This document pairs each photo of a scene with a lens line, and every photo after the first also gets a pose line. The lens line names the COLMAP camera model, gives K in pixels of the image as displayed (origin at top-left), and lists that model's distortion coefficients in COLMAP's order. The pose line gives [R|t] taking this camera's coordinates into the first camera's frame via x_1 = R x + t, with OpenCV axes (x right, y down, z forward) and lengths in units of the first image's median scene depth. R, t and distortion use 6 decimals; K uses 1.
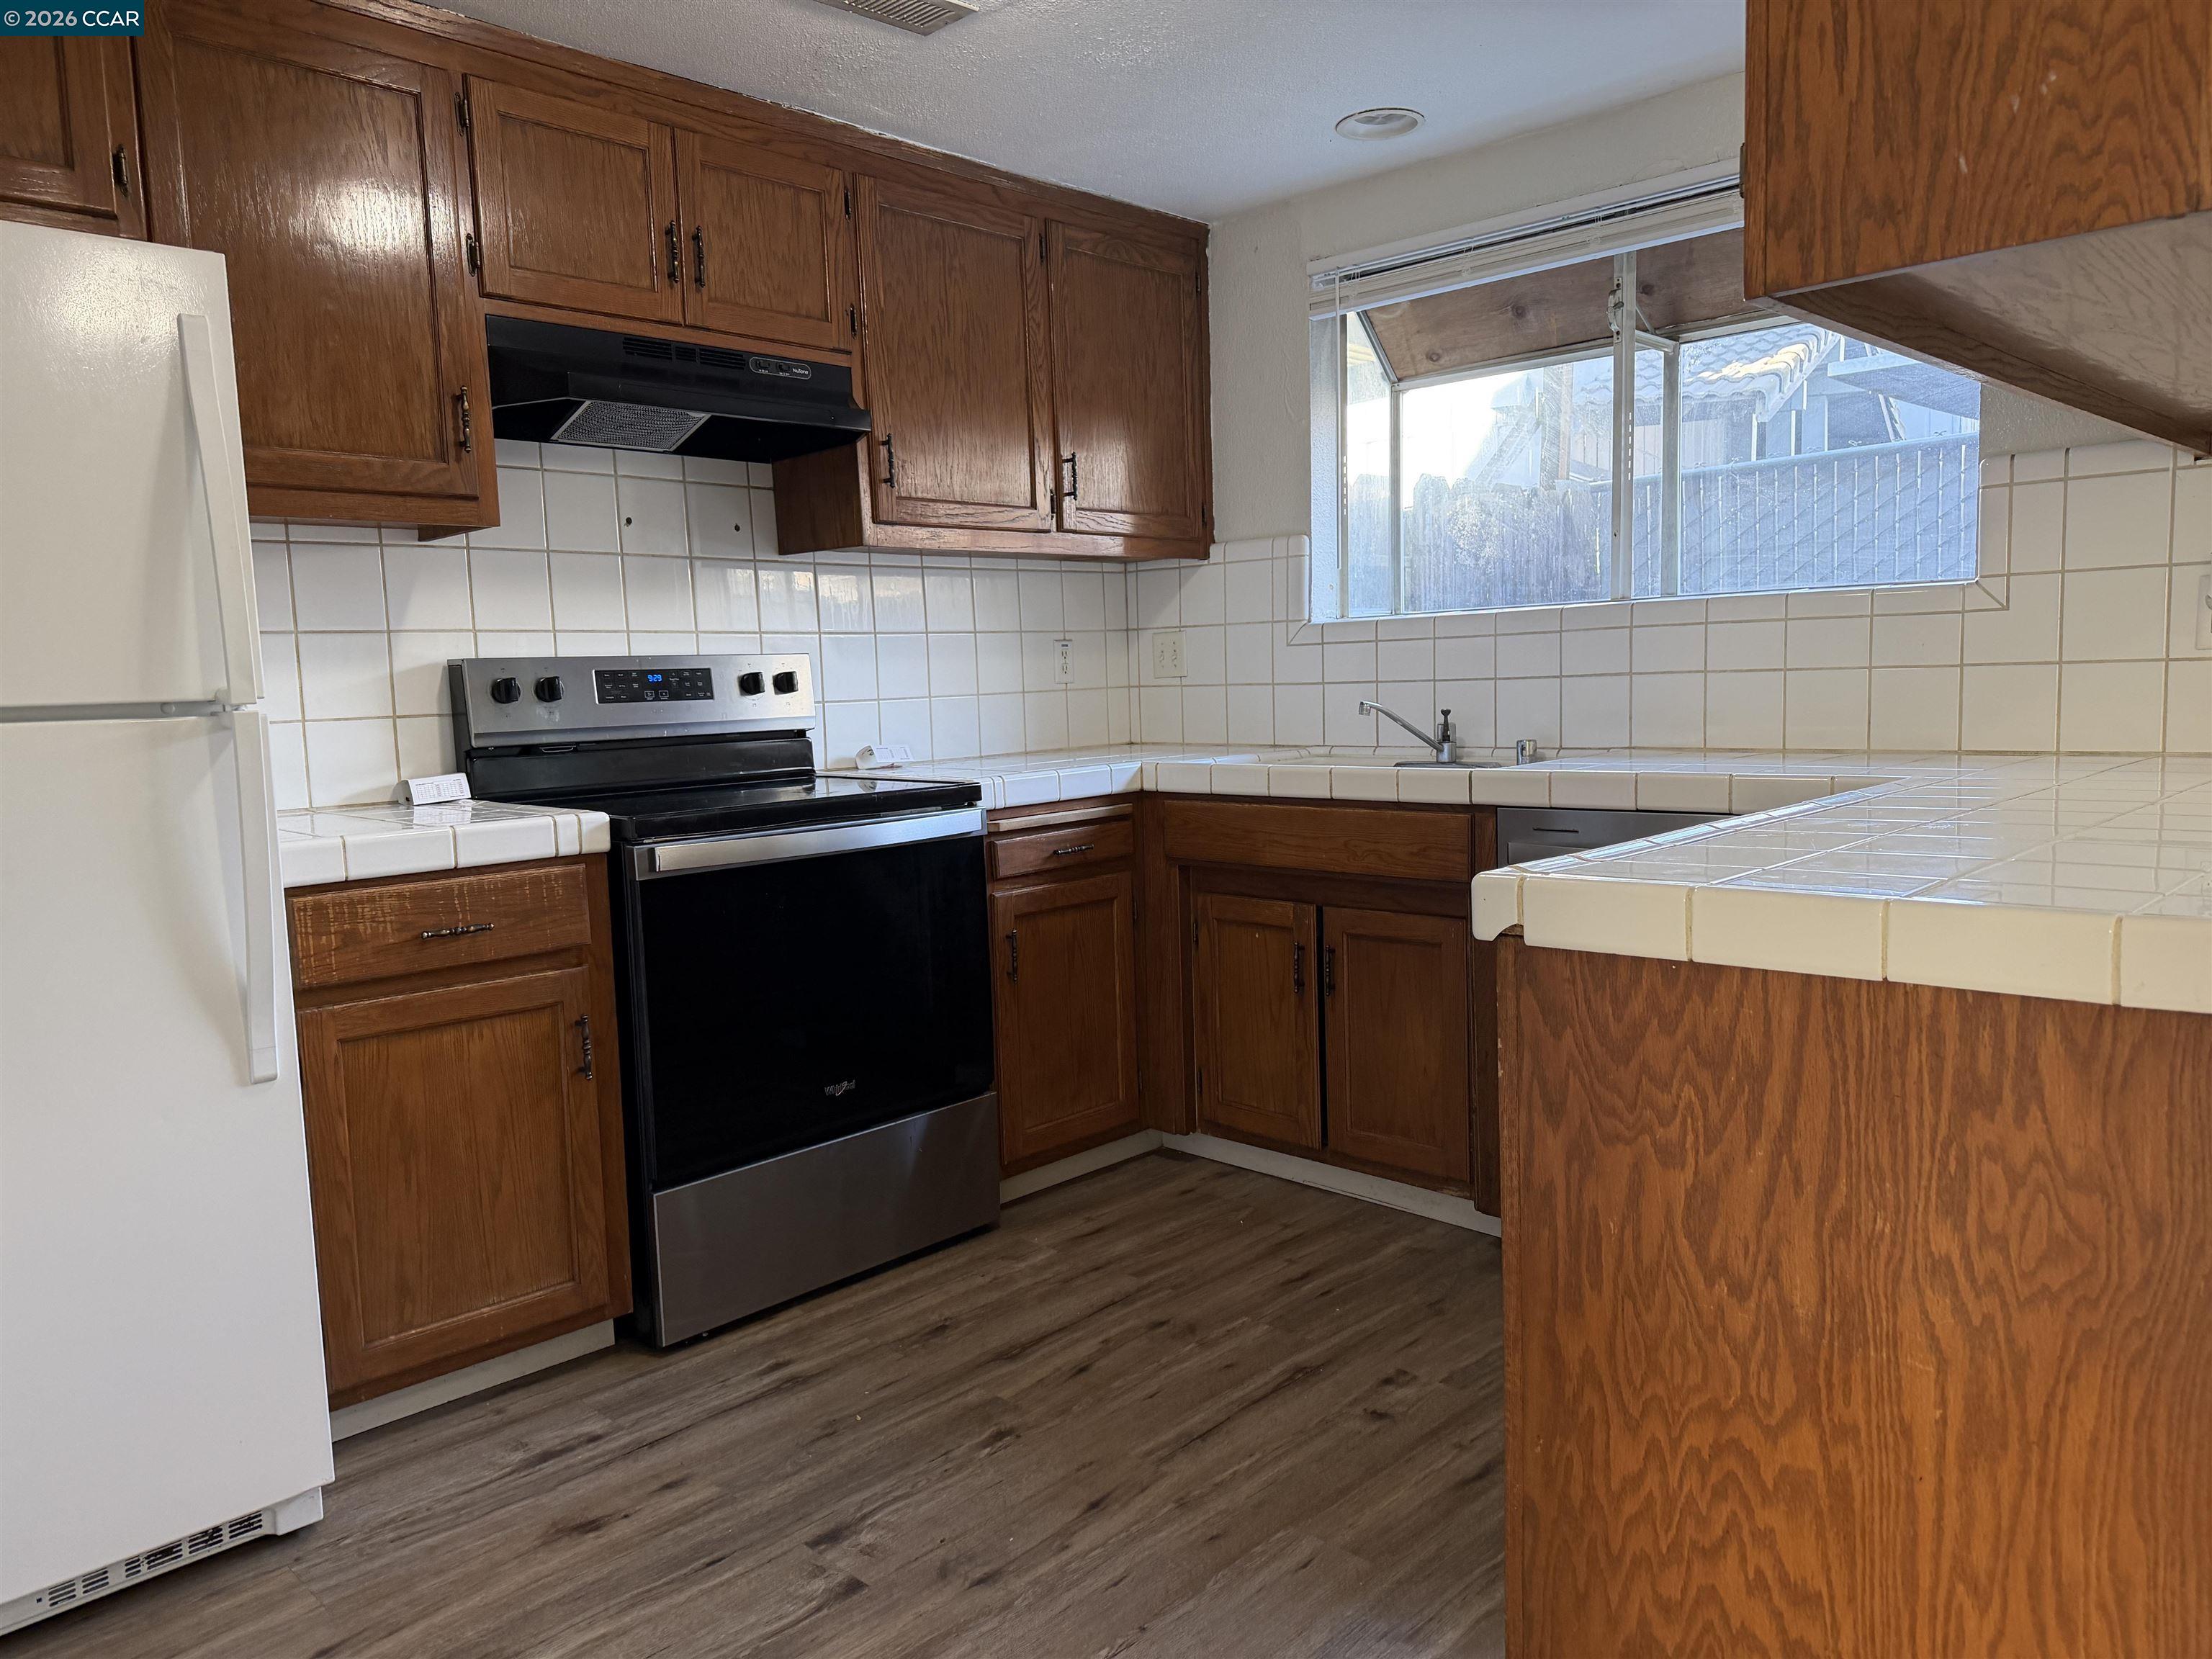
lens RADIAL K [[1543.2, 0, 1144.0], [0, 1543.2, 842.9], [0, 0, 1]] dist [0.055243, -0.060960]
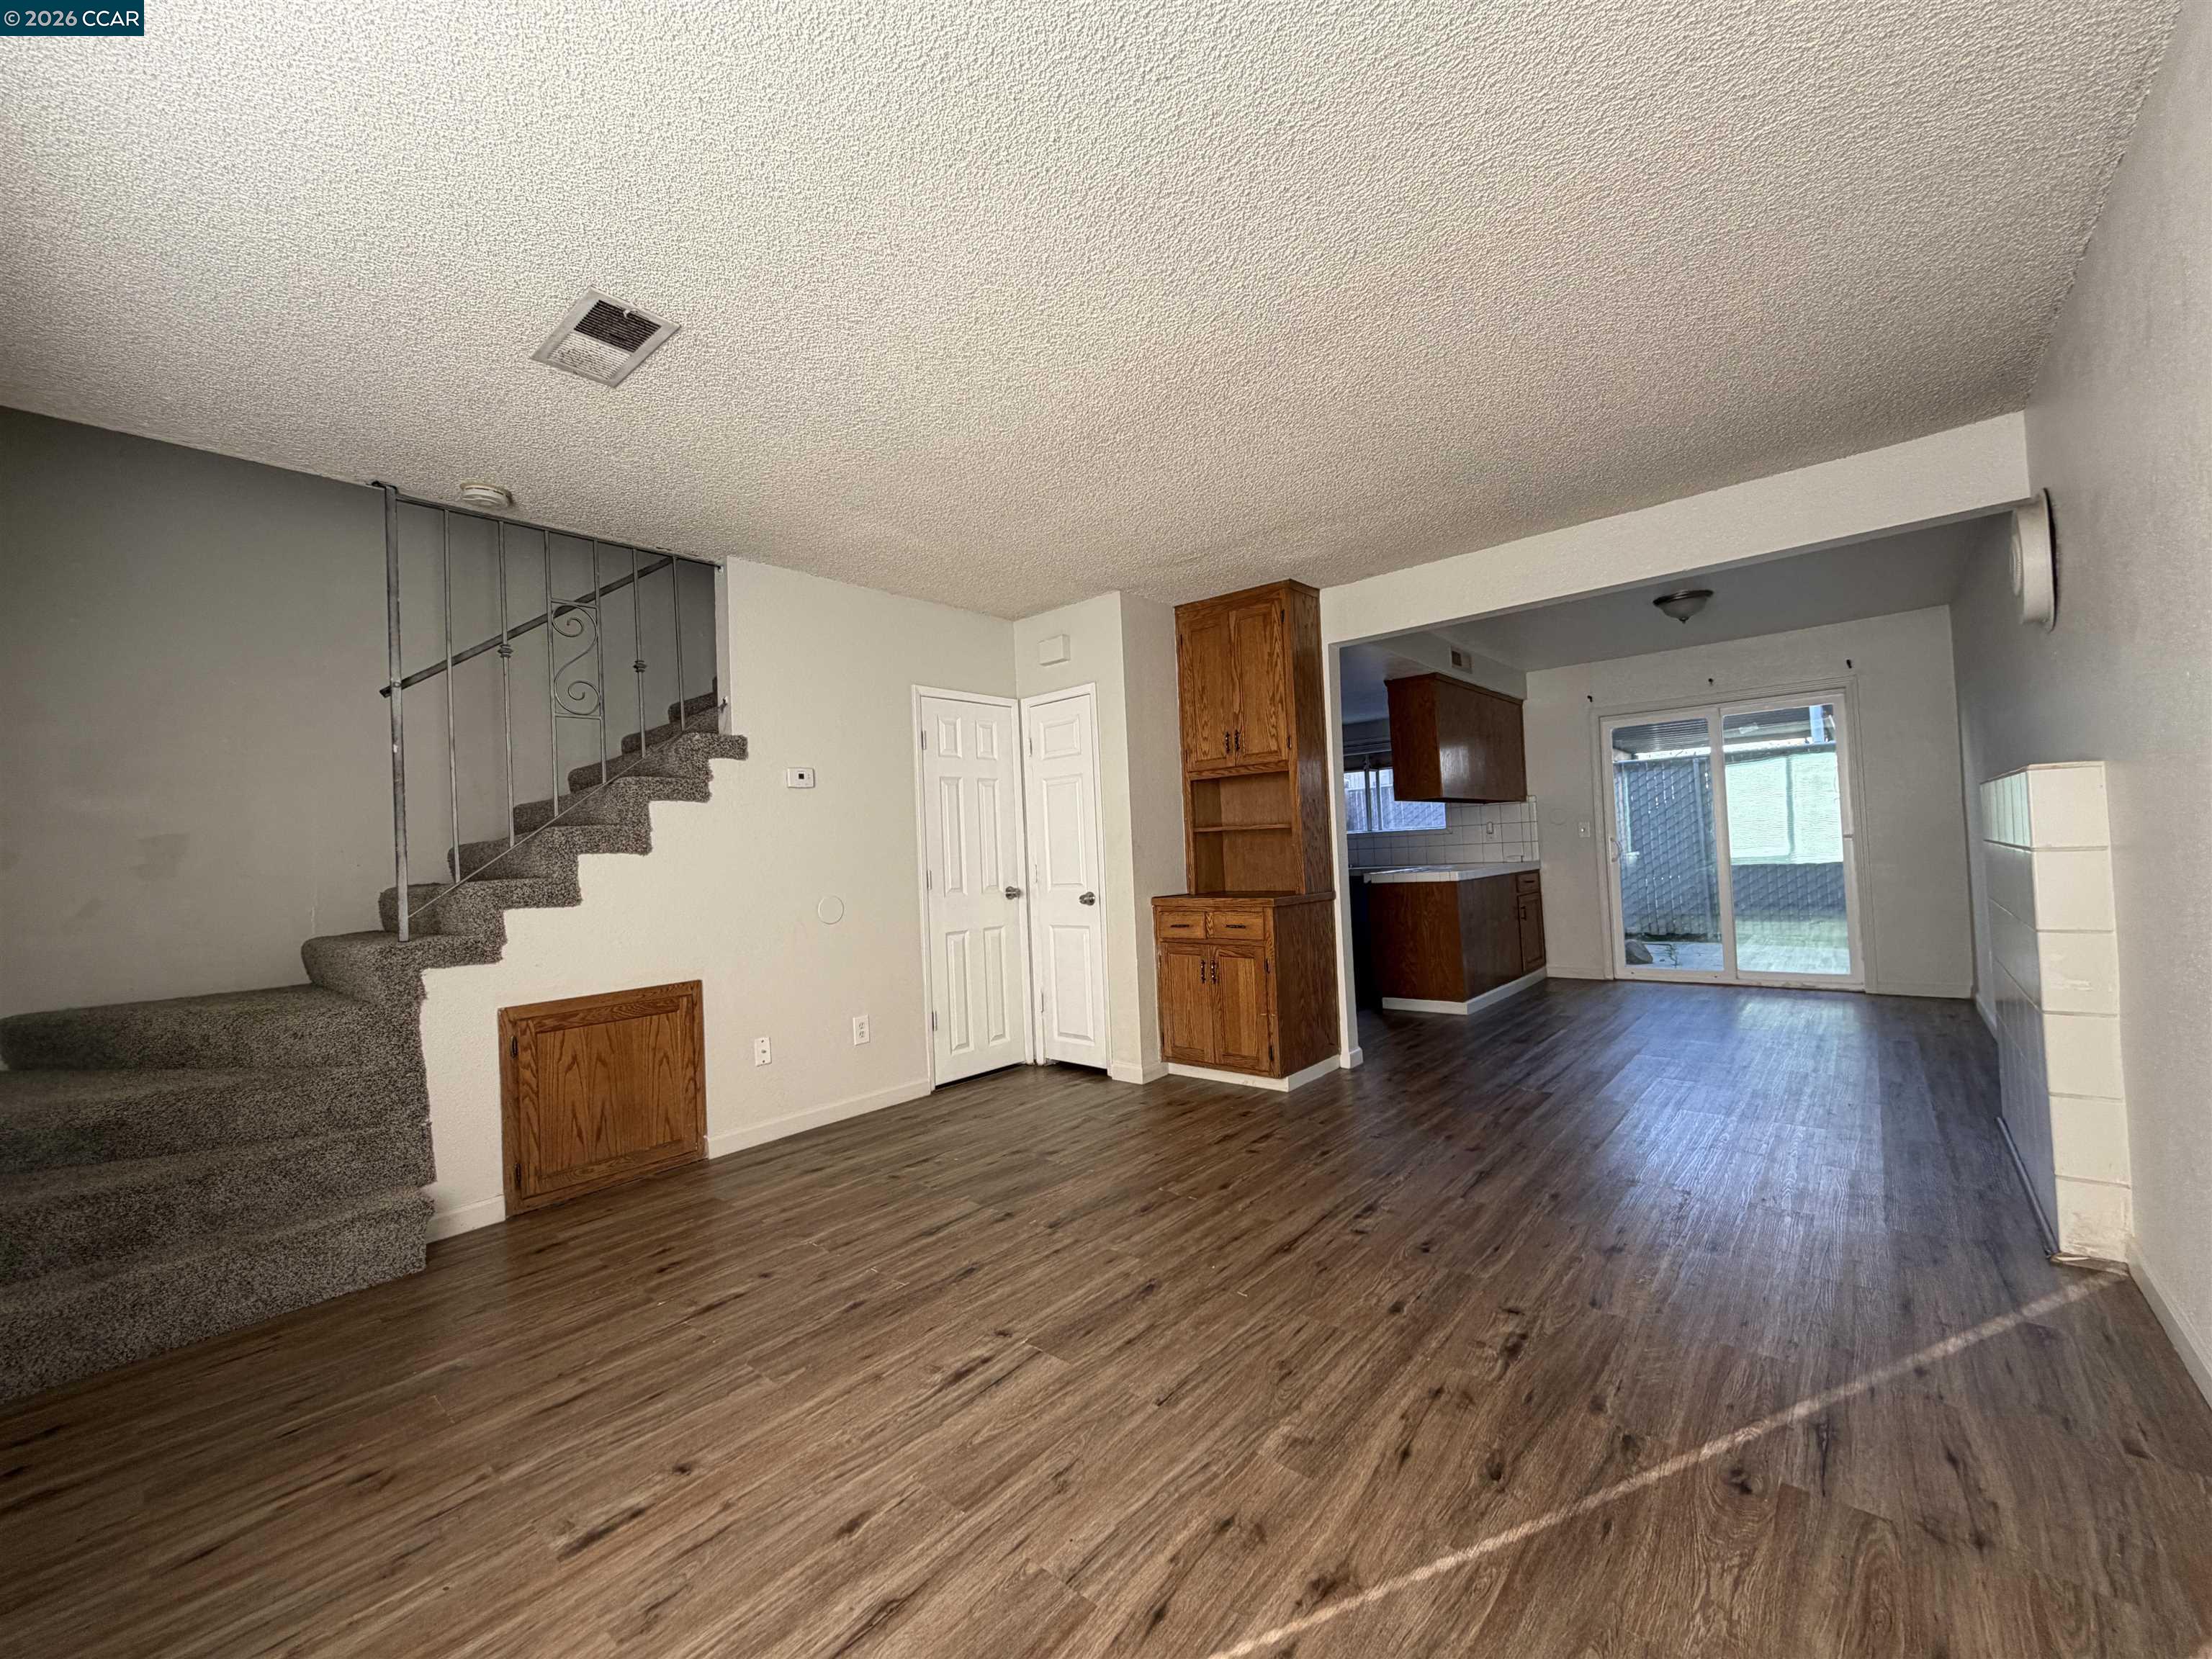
lens RADIAL K [[879.9, 0, 1107.4], [0, 879.9, 839.3], [0, 0, 1]] dist [-0.001344, 0.000596]
pose [[0.998640, -0.014479, 0.050077, -0.681667], [0.020932, 0.991184, -0.130831, 0.213049], [-0.047741, 0.131702, 0.990139, -1.751815]]
